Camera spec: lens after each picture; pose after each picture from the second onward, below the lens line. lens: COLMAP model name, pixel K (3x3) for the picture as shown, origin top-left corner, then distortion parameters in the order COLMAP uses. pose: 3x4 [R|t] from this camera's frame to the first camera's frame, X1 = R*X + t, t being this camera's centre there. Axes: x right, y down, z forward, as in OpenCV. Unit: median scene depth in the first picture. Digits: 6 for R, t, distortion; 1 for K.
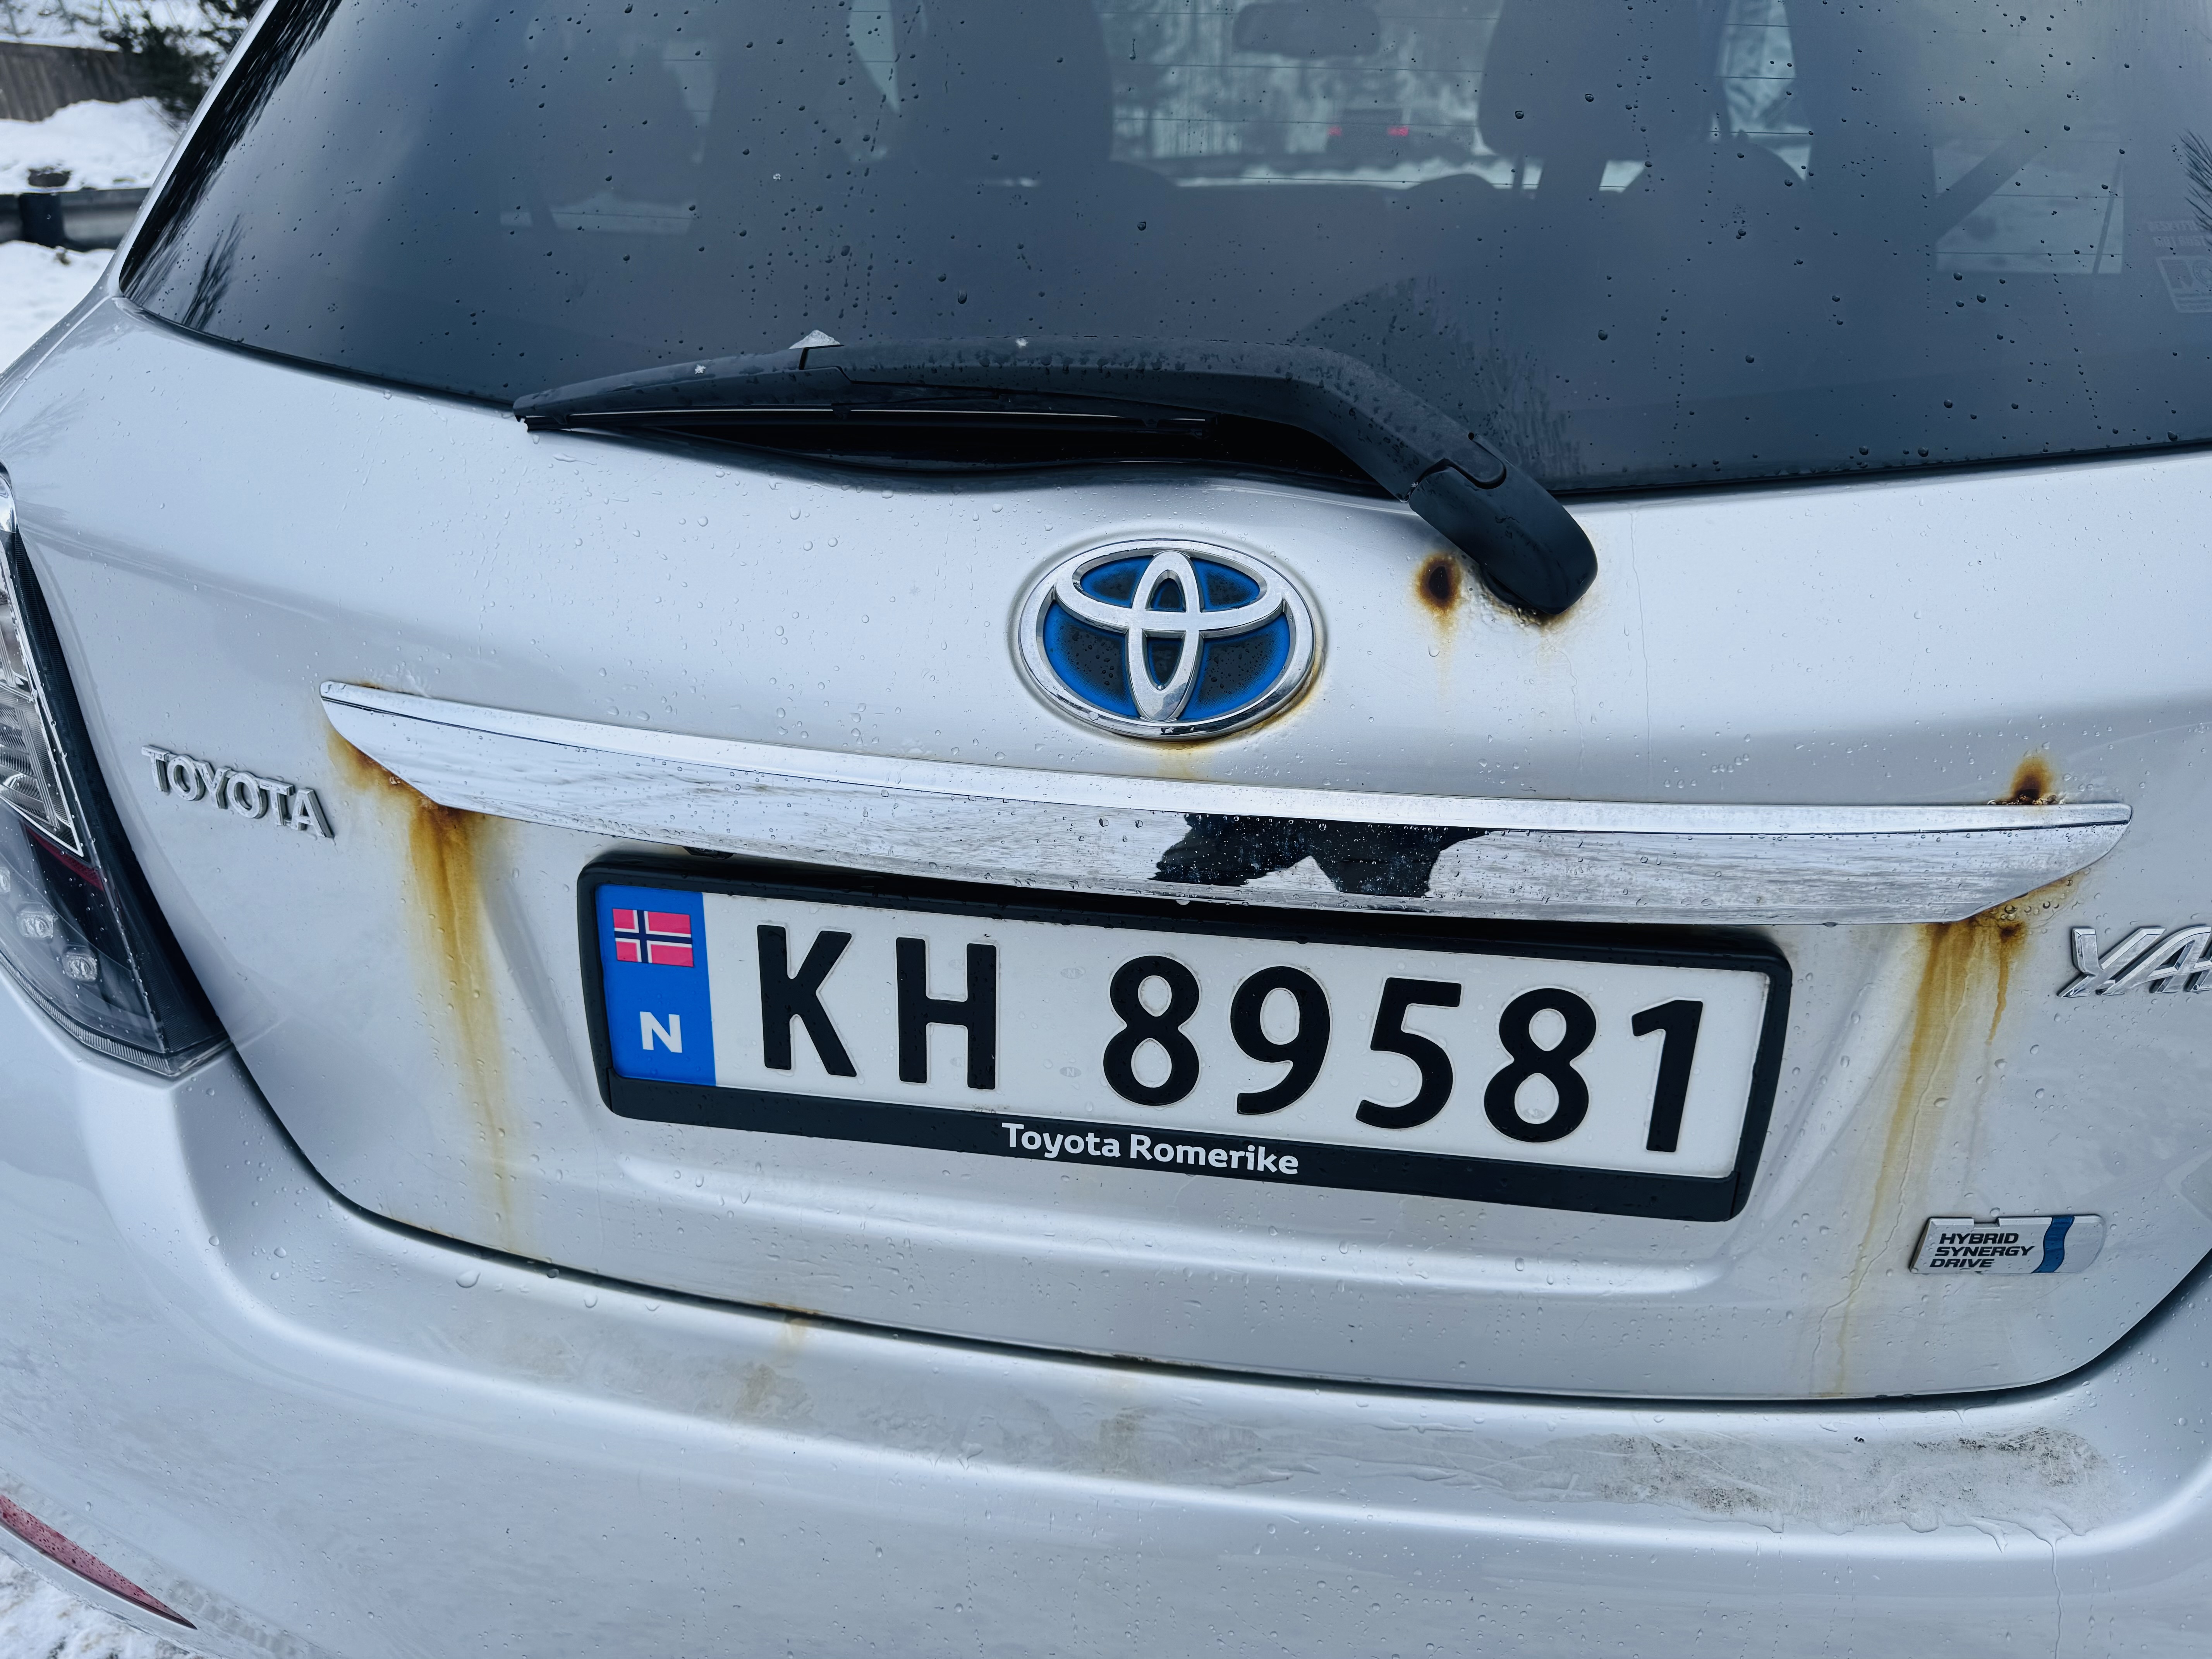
lens RADIAL K [[1533.4, 0, 1093.8], [0, 1533.4, 831.9], [0, 0, 1]] dist [0.041197, -0.092370]
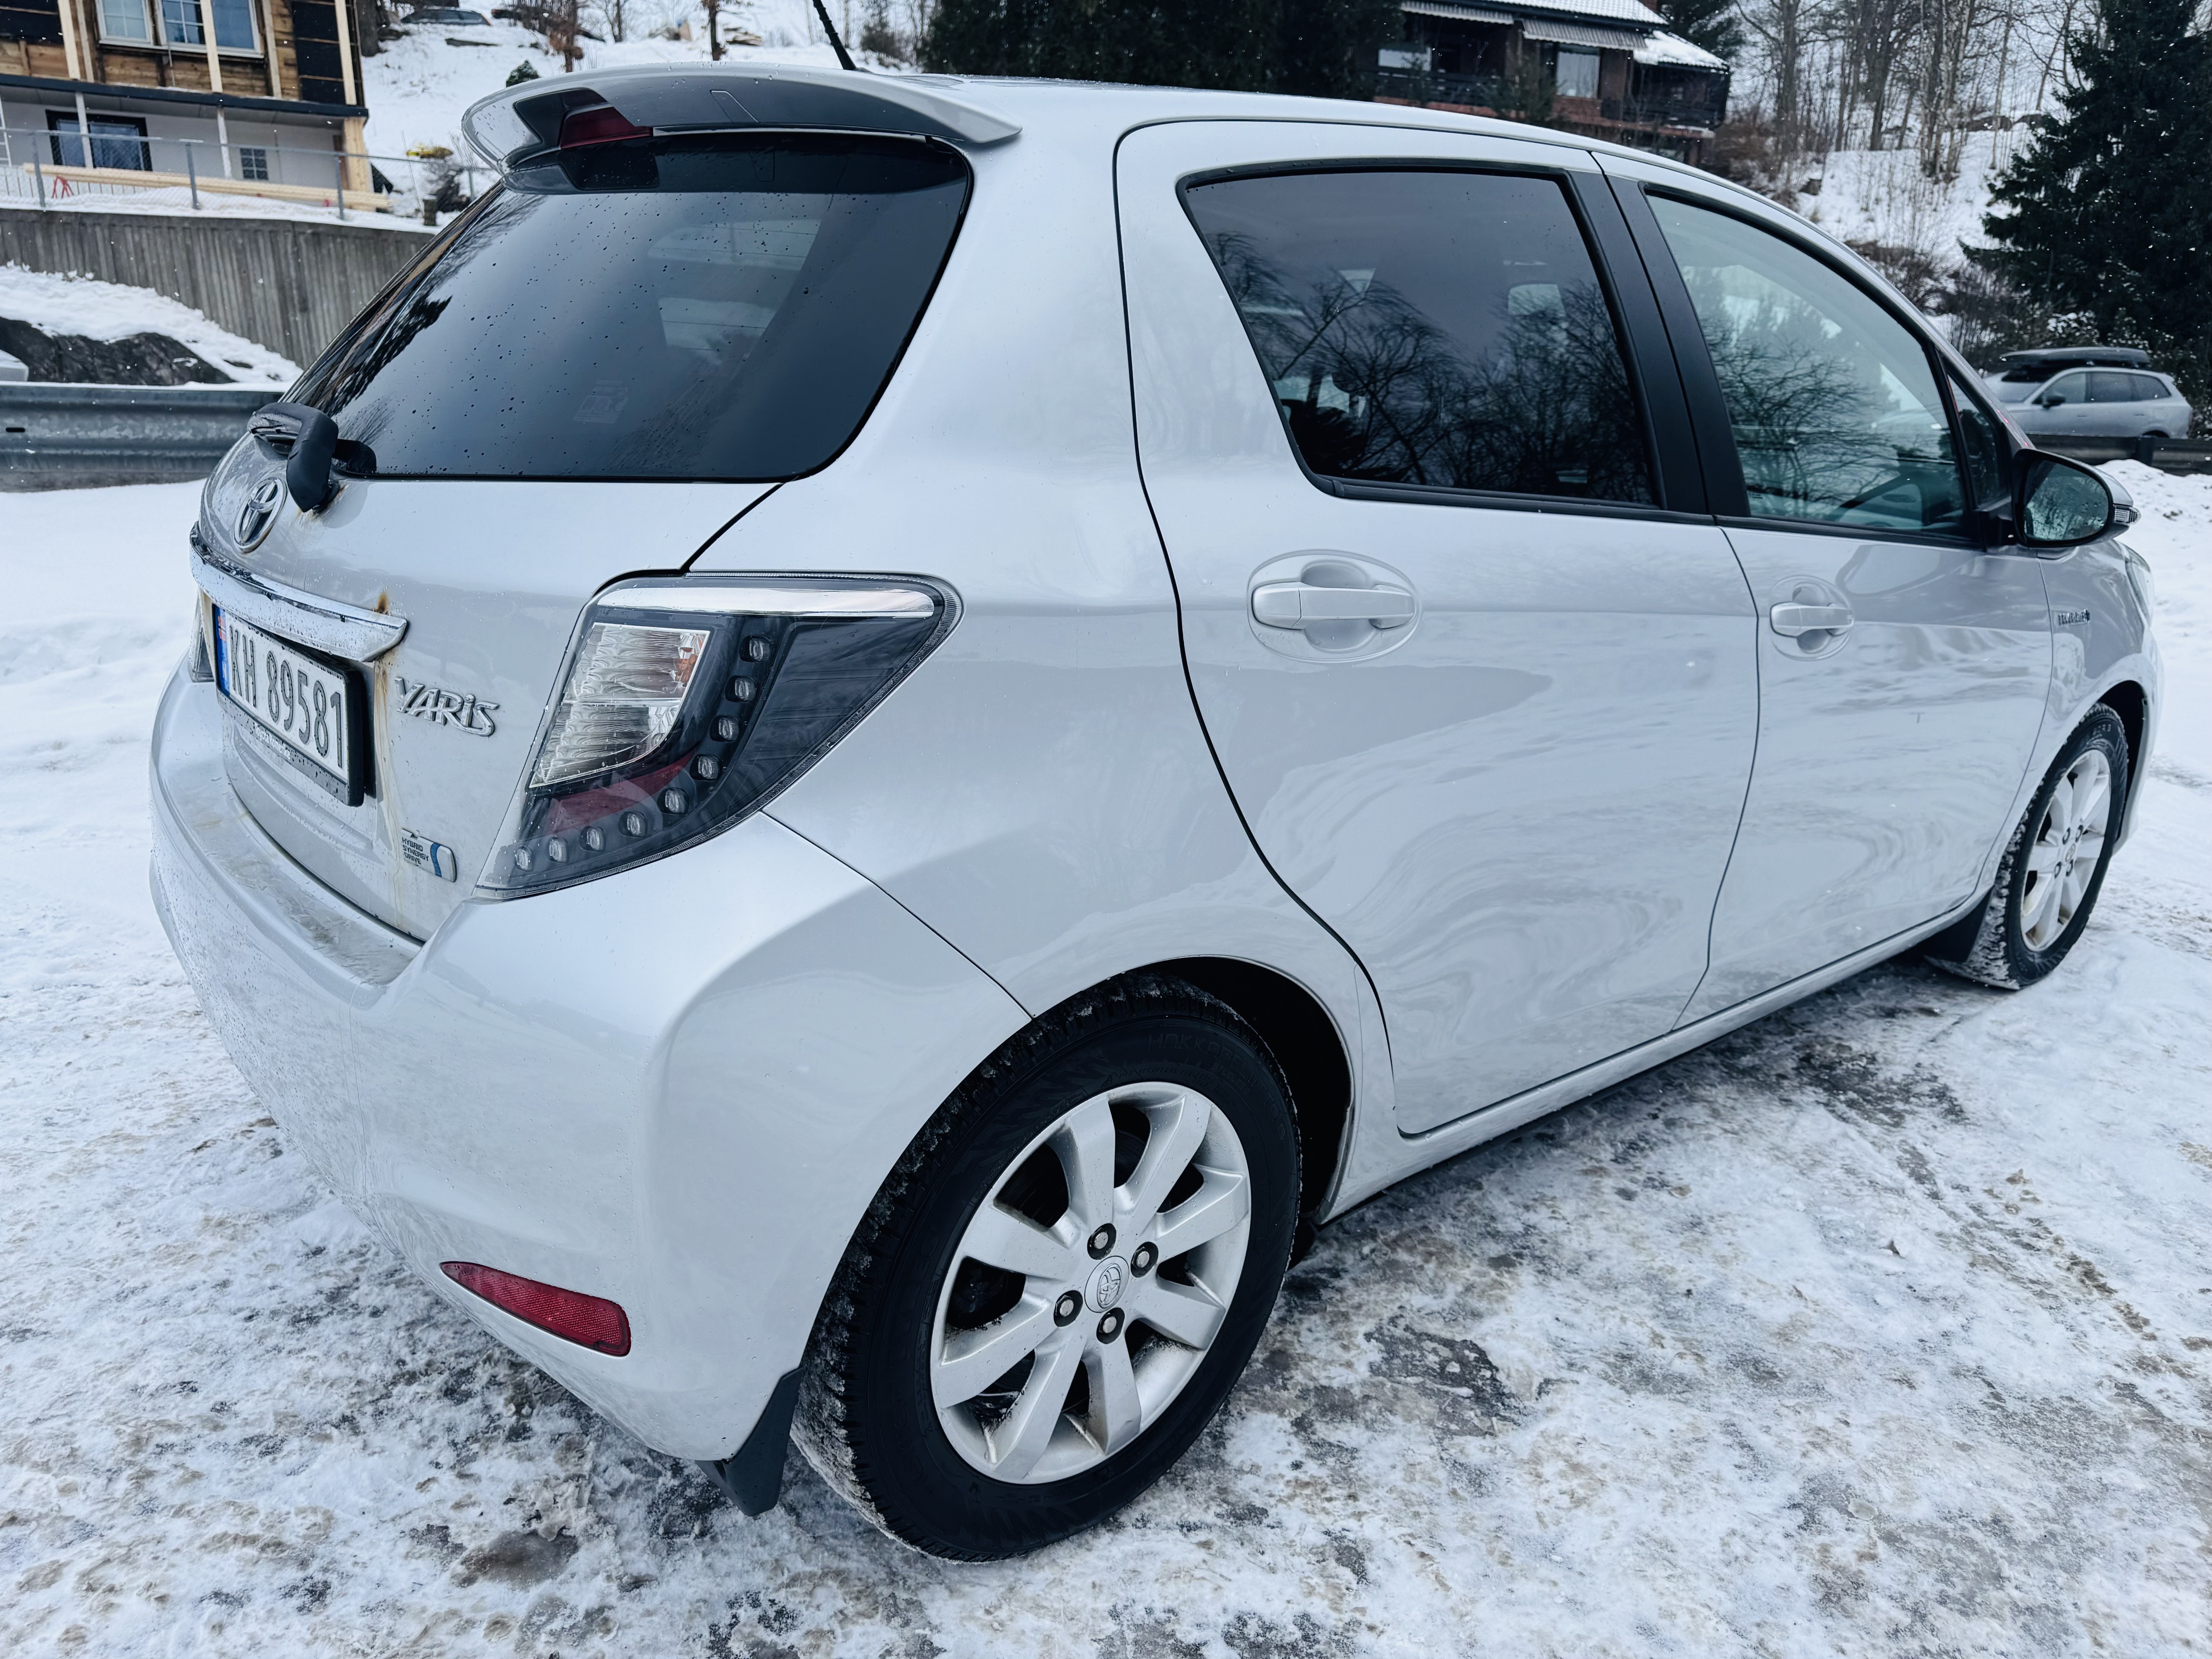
lens RADIAL K [[1575.9, 0, 1093.4], [0, 1575.9, 836.2], [0, 0, 1]] dist [-0.006689, 0.001247]
pose [[0.745505, 0.212480, -0.631724, 2.593496], [-0.302194, 0.952558, -0.036230, 0.053100], [0.594055, 0.217913, 0.774346, -0.095567]]
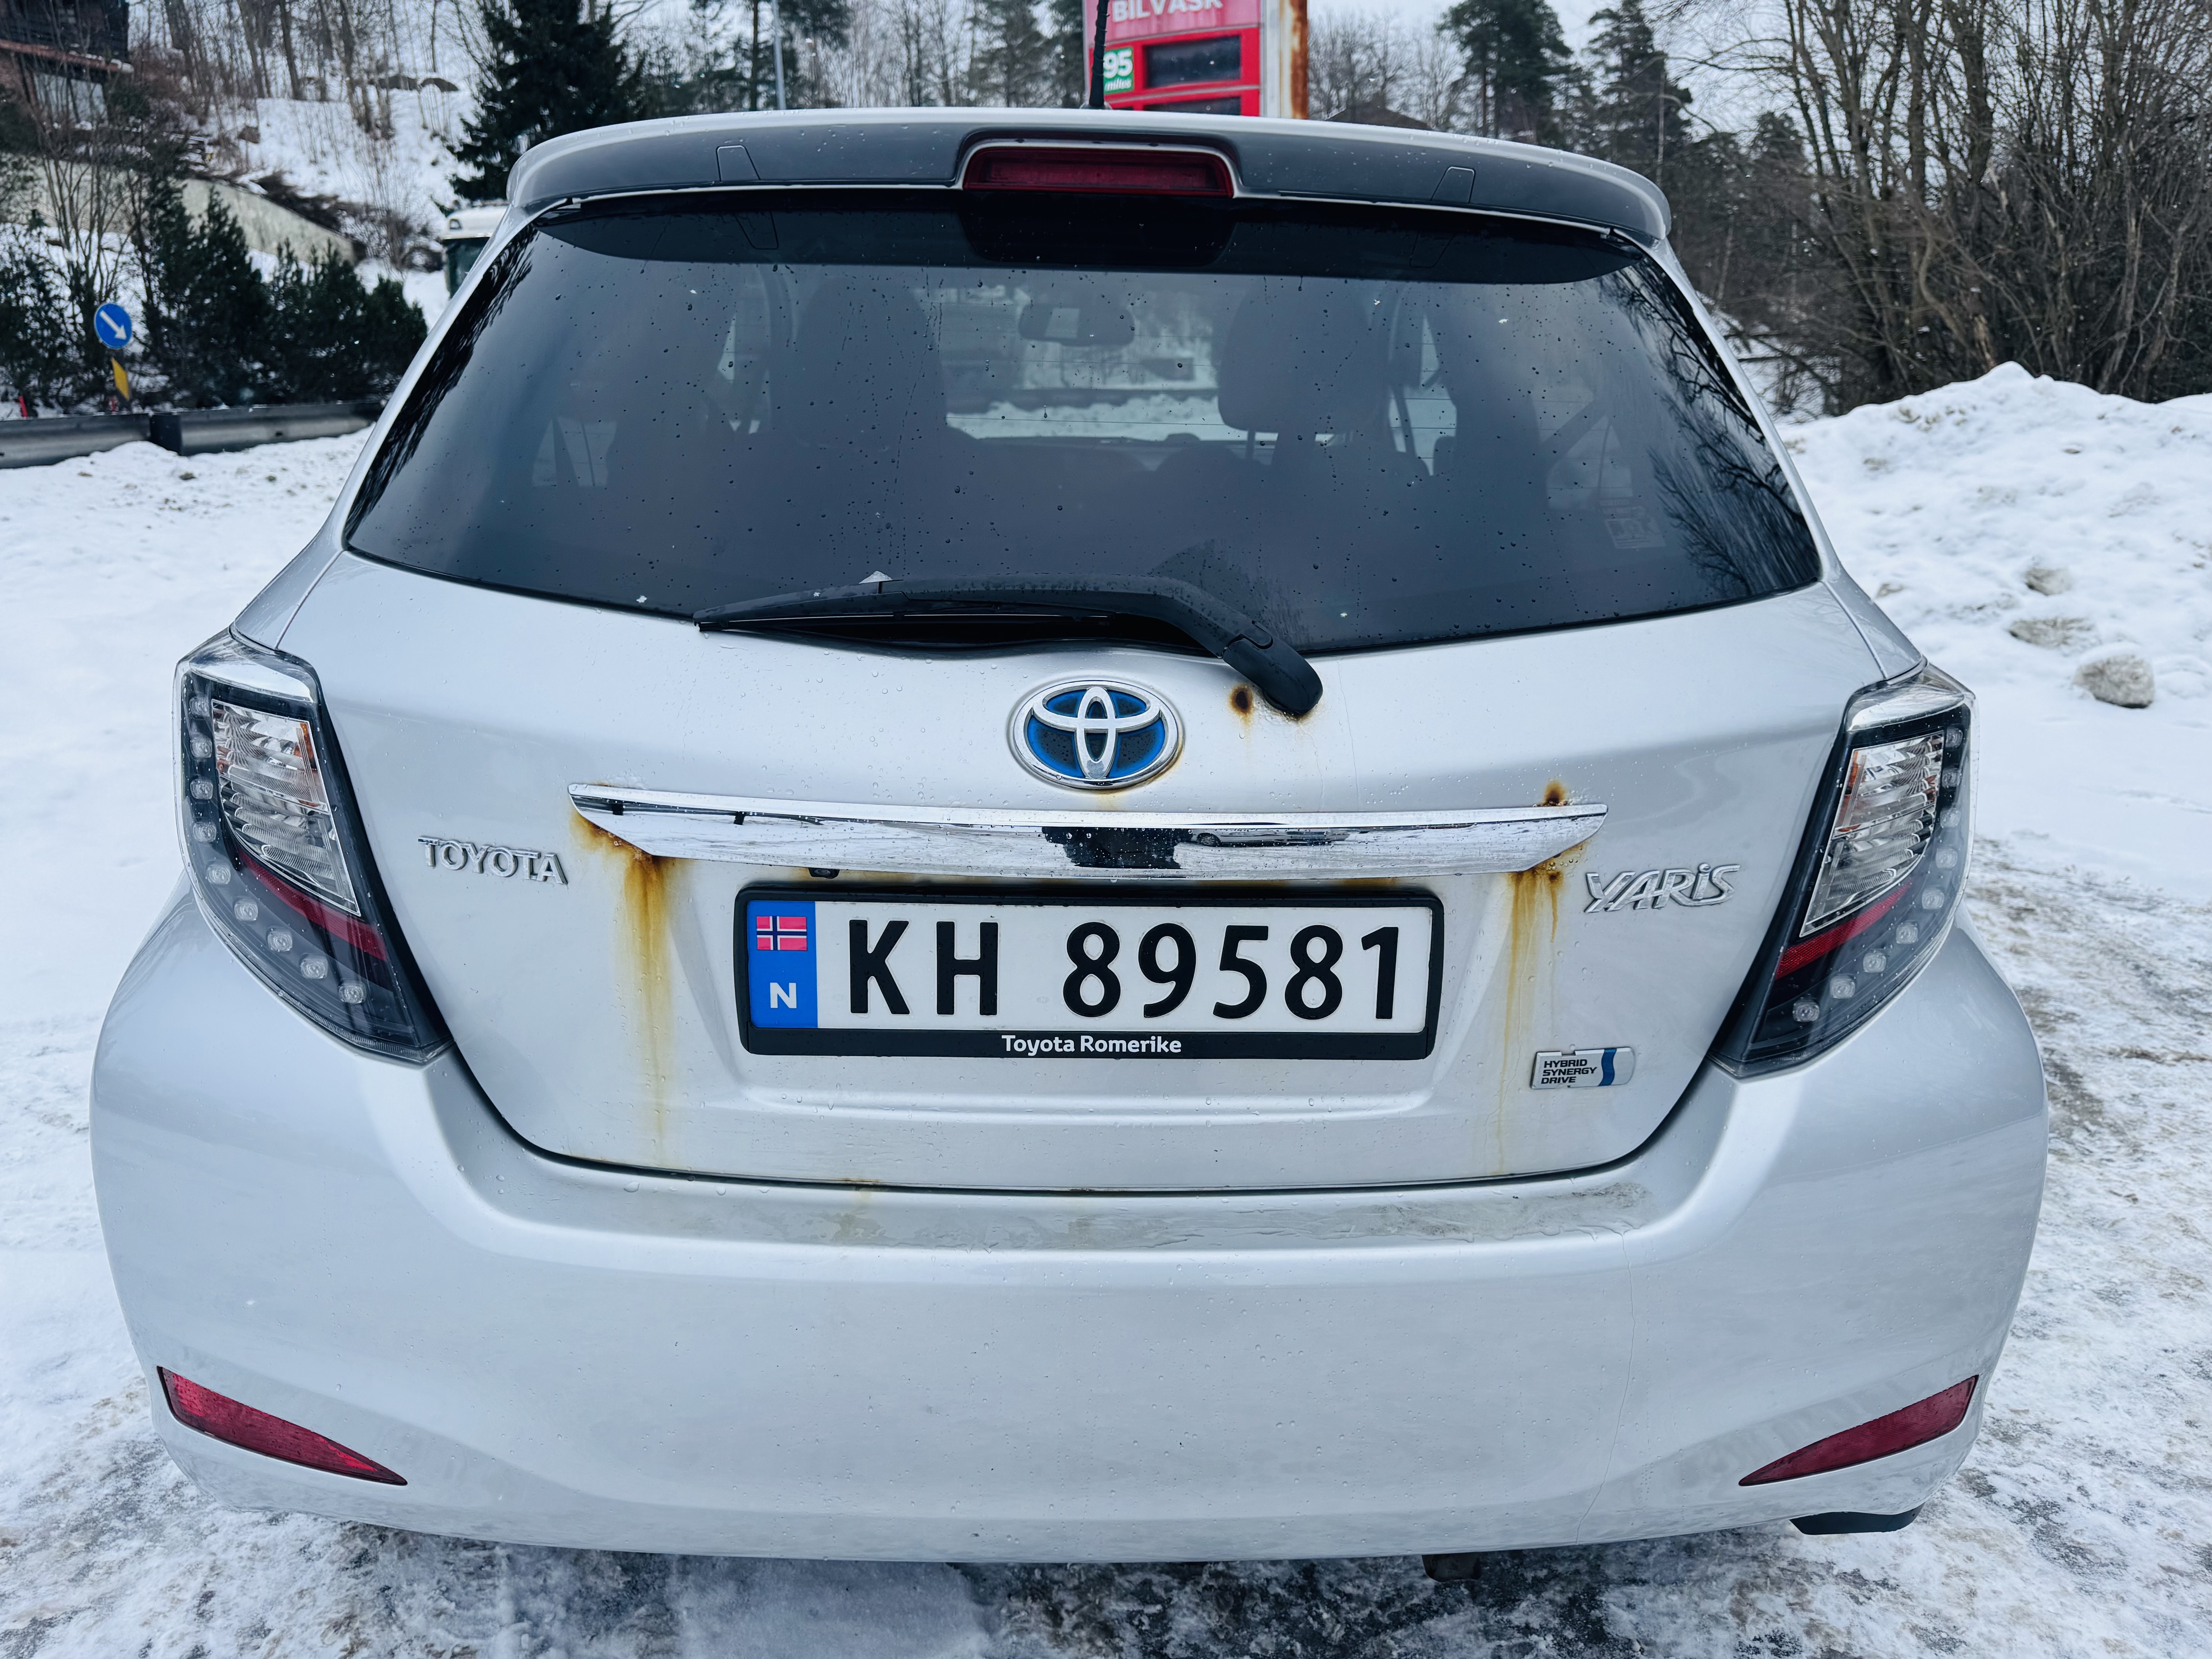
lens RADIAL K [[1595.5, 0, 1096.9], [0, 1595.5, 830.4], [0, 0, 1]] dist [-0.003030, -0.000515]
pose [[0.987248, -0.038589, 0.154440, -0.219784], [0.058564, 0.990178, -0.126957, 0.199796], [-0.148024, 0.134382, 0.979811, -0.733192]]
